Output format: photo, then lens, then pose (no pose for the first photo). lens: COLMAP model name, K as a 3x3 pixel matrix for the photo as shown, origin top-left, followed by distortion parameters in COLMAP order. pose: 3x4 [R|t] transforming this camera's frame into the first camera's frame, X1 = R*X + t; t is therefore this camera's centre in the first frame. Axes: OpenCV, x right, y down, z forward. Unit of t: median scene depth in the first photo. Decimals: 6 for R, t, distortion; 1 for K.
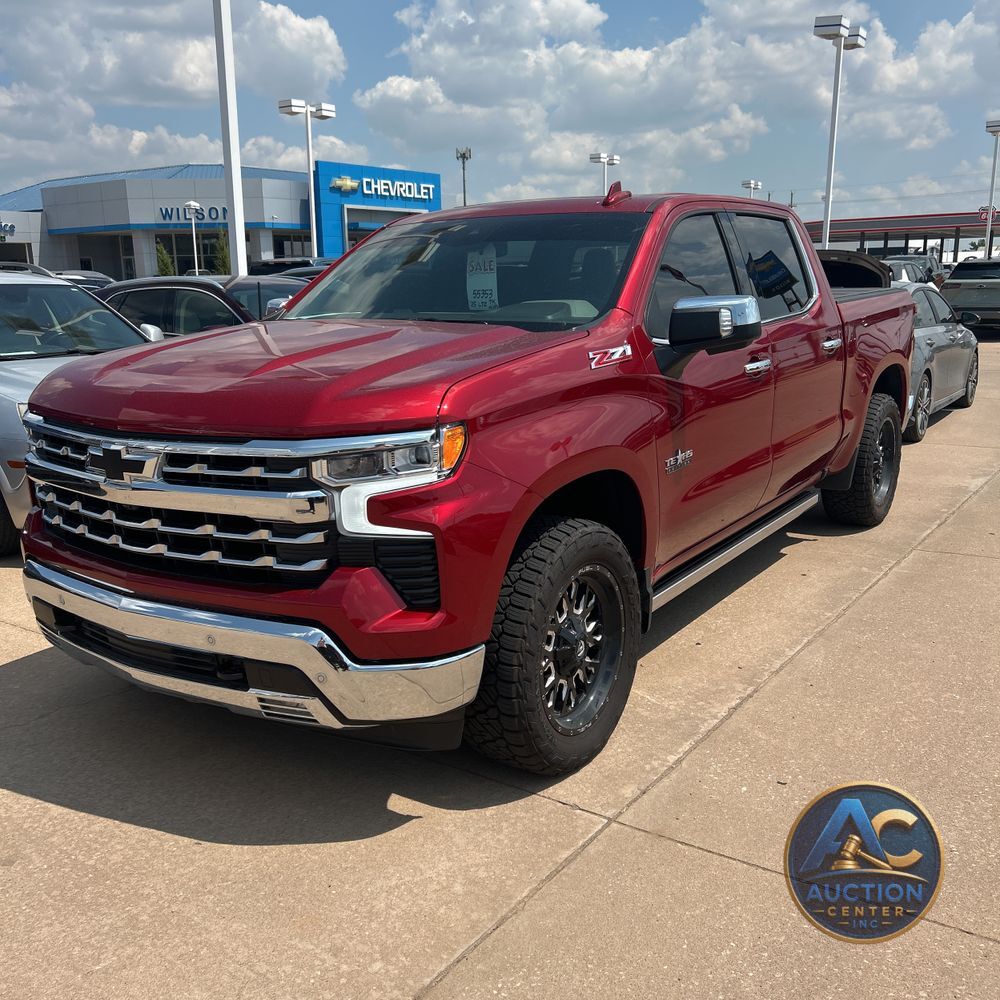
lens RADIAL K [[1004.4, 0, 477.4], [0, 1004.4, 519.0], [0, 0, 1]] dist [0.015715, 0.000000]
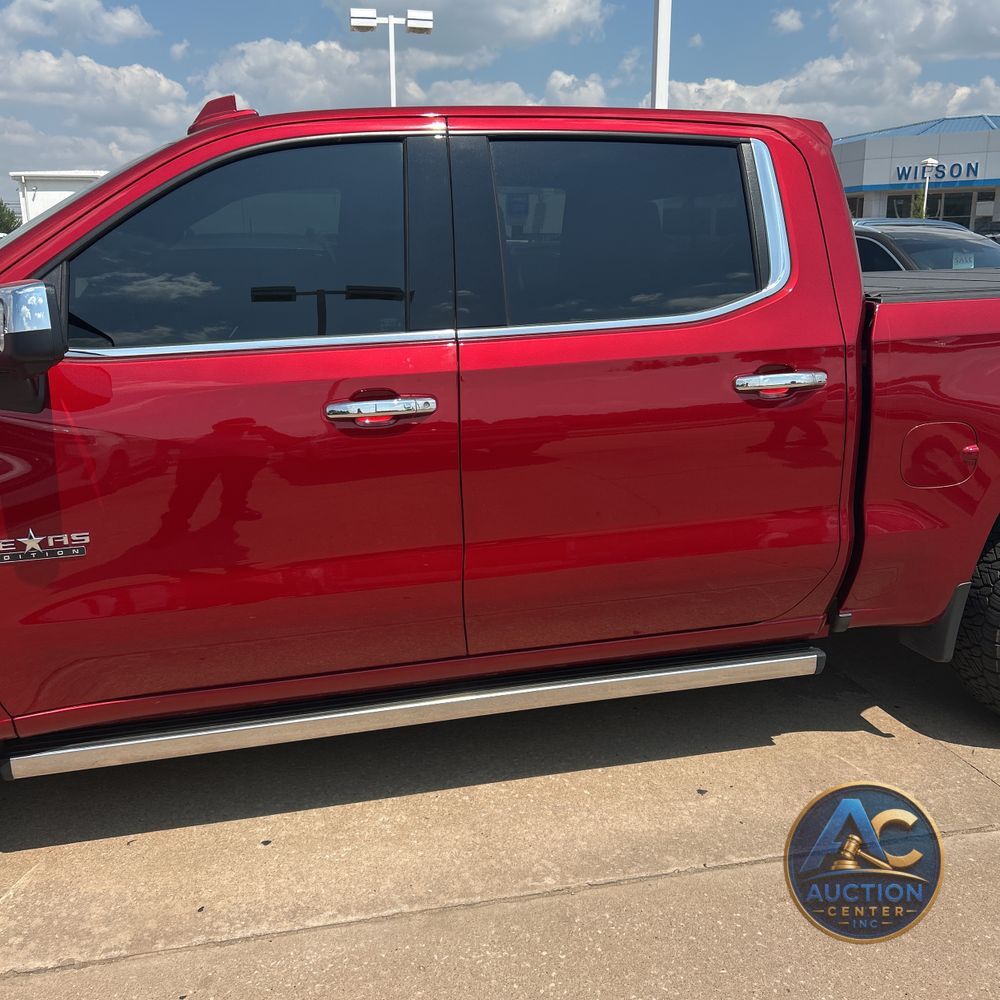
lens RADIAL K [[1004.4, 0, 484.7], [0, 1004.4, 505.6], [0, 0, 1]] dist [0.015715, 0.000000]
pose [[0.752734, 0.172660, -0.635280, 0.637825], [-0.159059, 0.984103, 0.078998, -0.141548], [0.638821, 0.041582, 0.768231, 0.562950]]
